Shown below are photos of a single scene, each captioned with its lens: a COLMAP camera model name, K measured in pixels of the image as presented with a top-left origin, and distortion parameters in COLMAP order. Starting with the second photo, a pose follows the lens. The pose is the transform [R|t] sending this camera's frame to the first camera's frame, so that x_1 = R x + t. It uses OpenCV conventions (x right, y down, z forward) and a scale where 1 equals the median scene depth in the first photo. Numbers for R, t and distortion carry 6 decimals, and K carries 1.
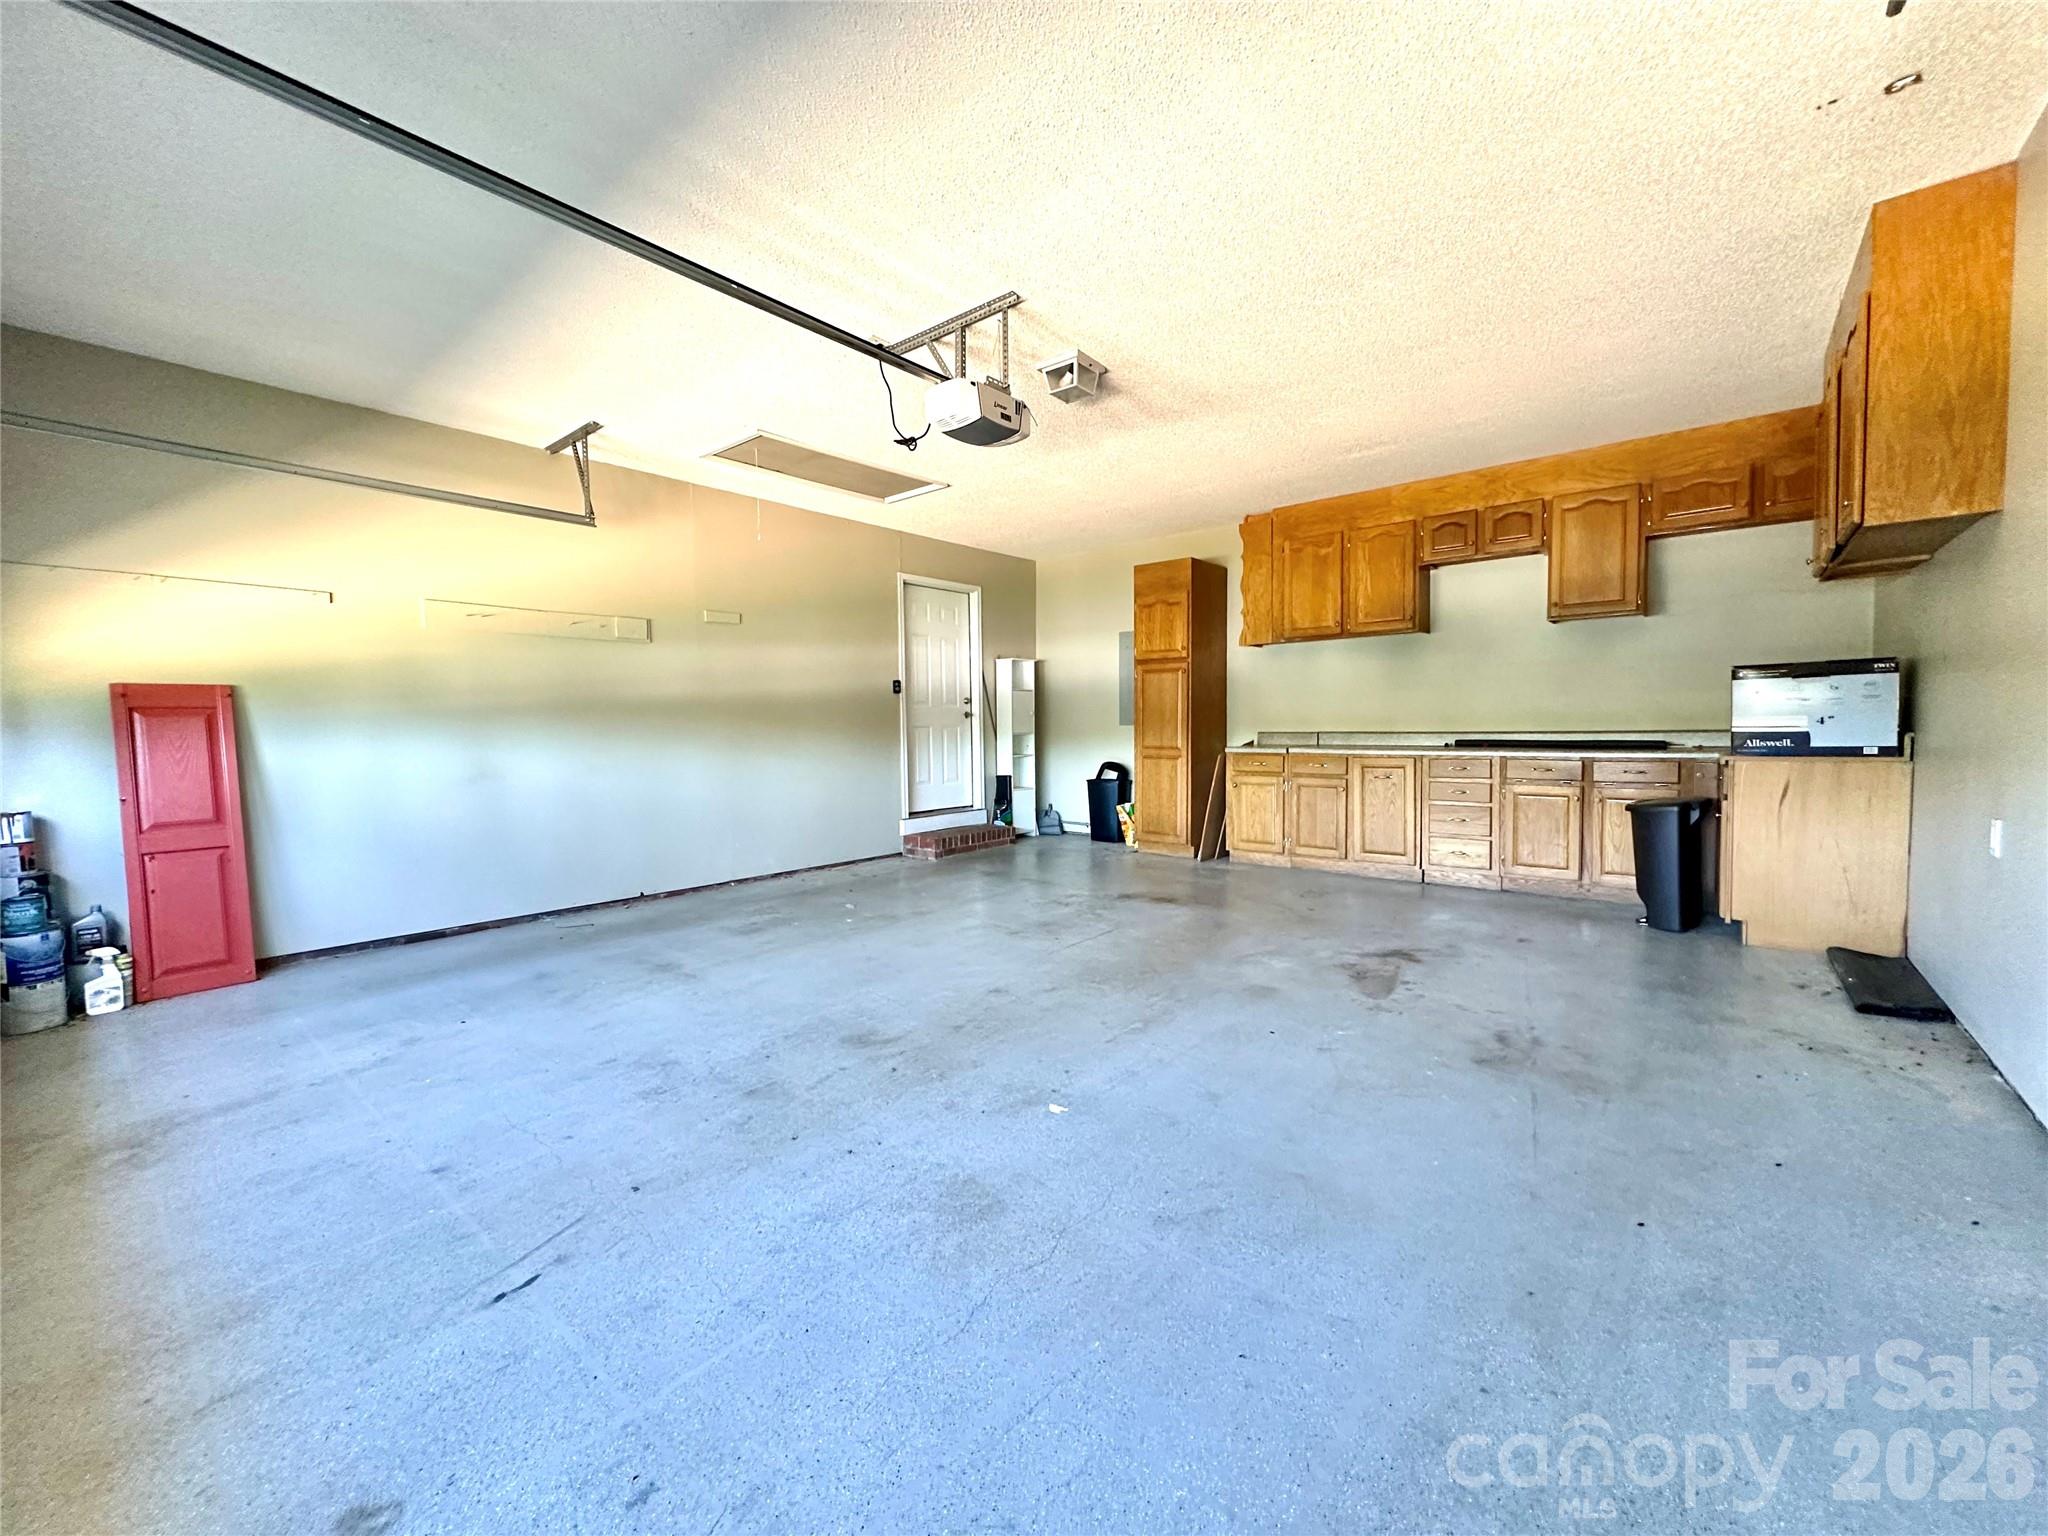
lens RADIAL K [[818.6, 0, 1024.2], [0, 818.6, 763.1], [0, 0, 1]] dist [0.001509, 0.000036]
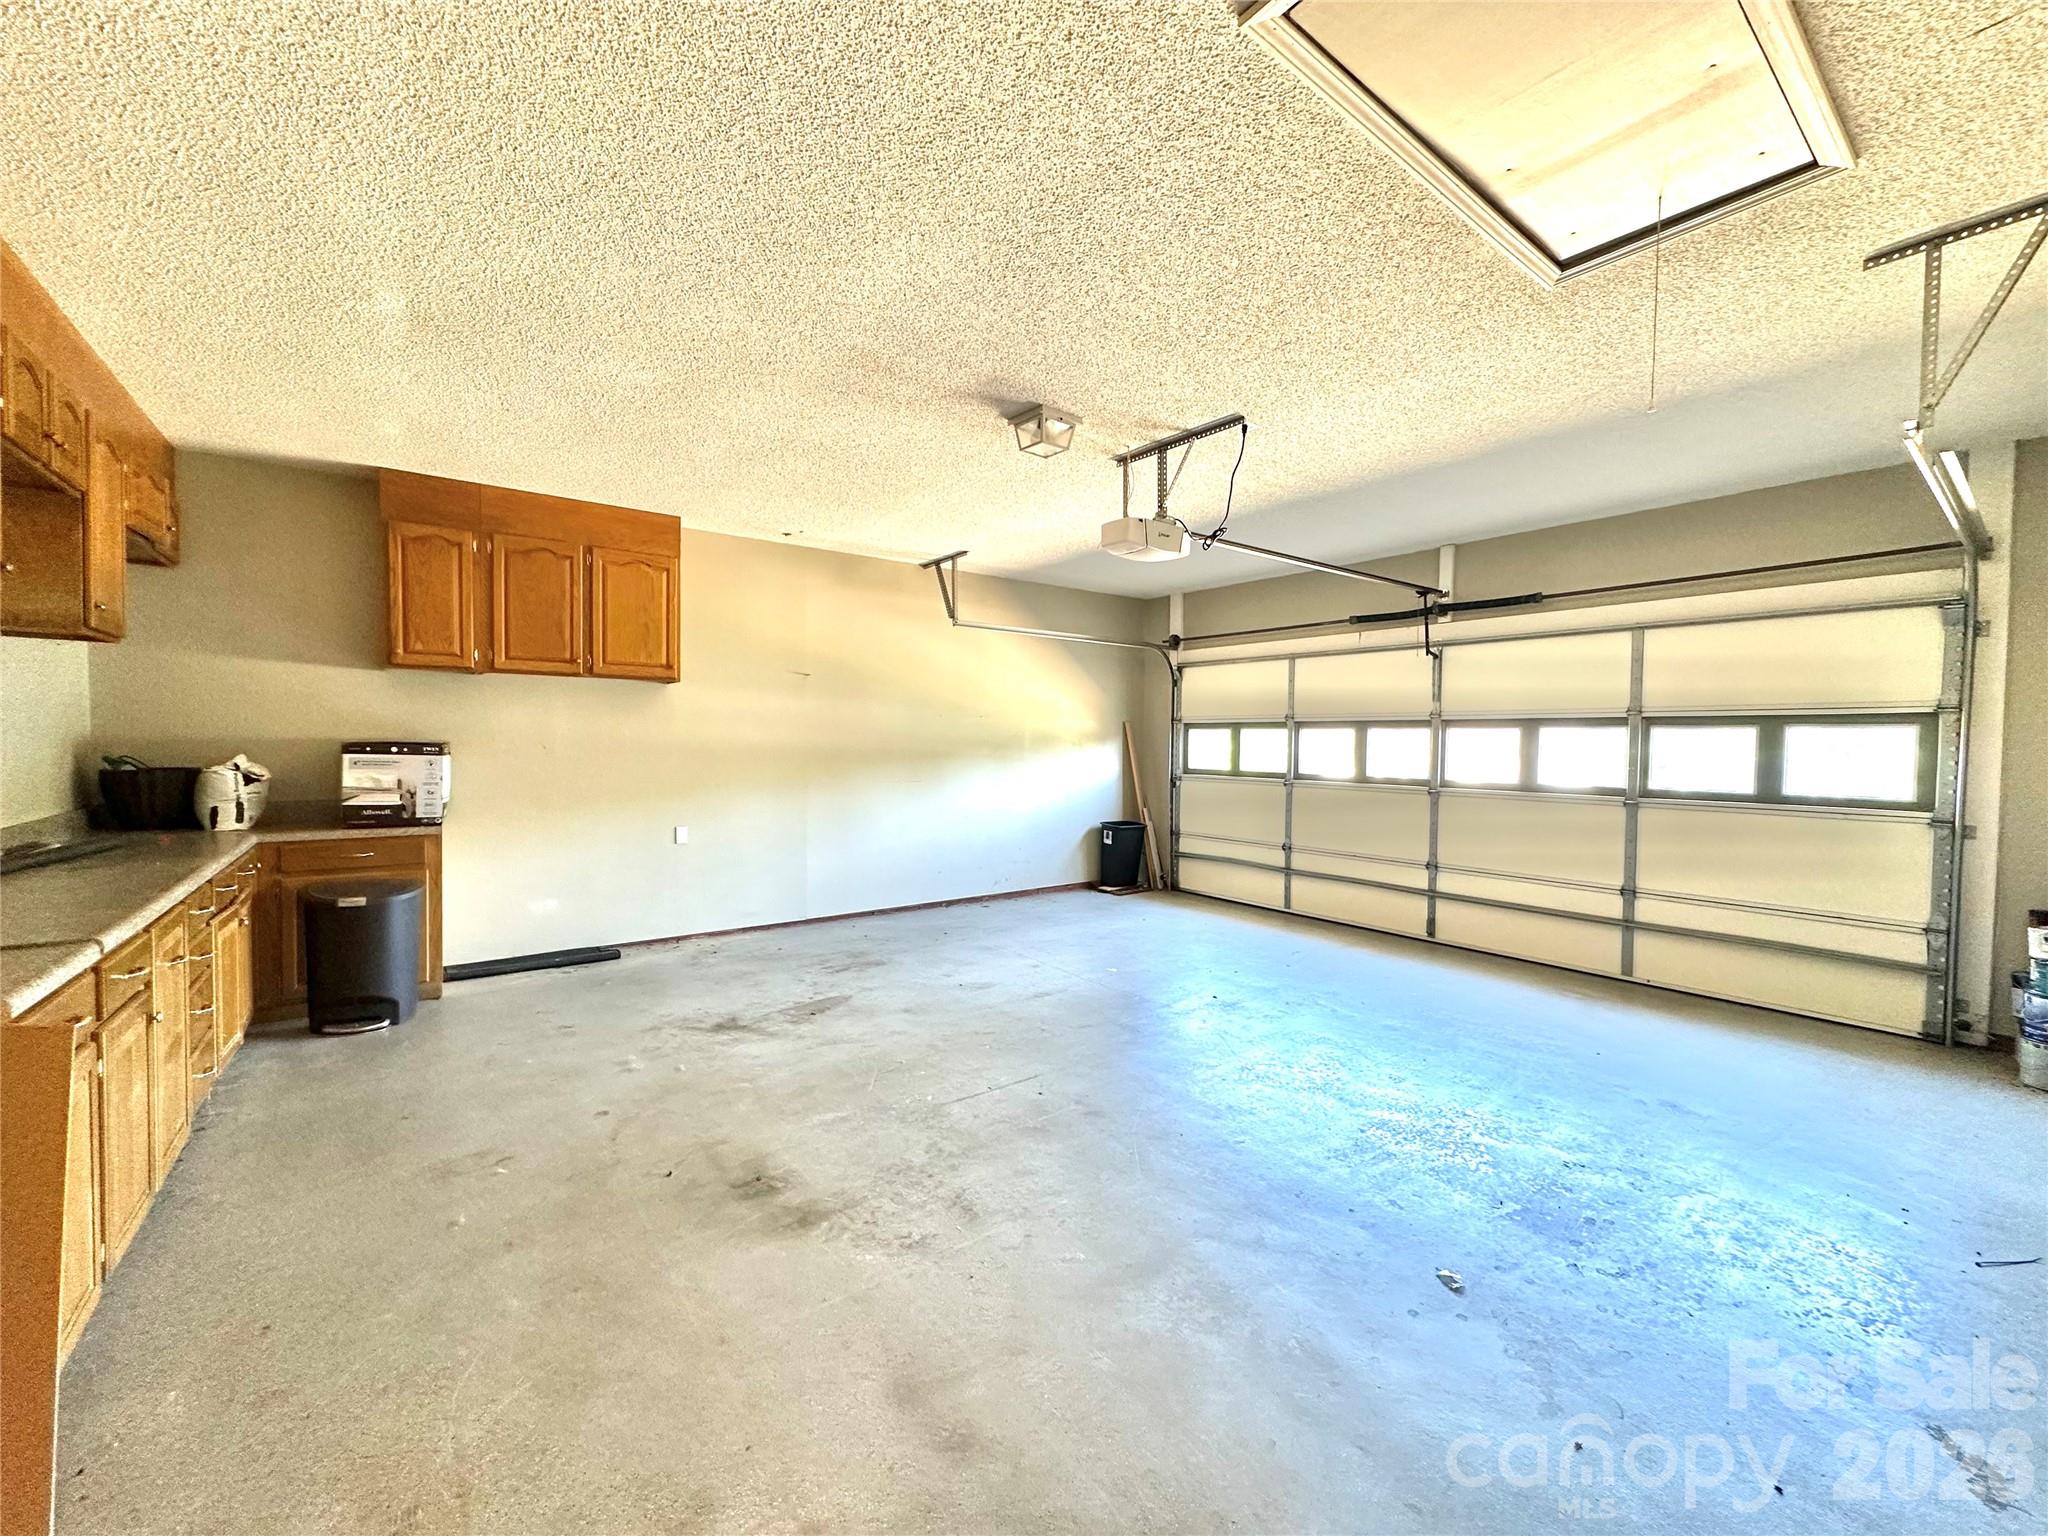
lens RADIAL K [[818.6, 0, 1026.2], [0, 818.6, 763.3], [0, 0, 1]] dist [0.001509, 0.000036]
pose [[-0.973576, -0.006432, 0.228274, -0.156234], [0.012662, 0.996545, 0.082082, -0.196793], [-0.228013, 0.082803, -0.970131, 2.162112]]
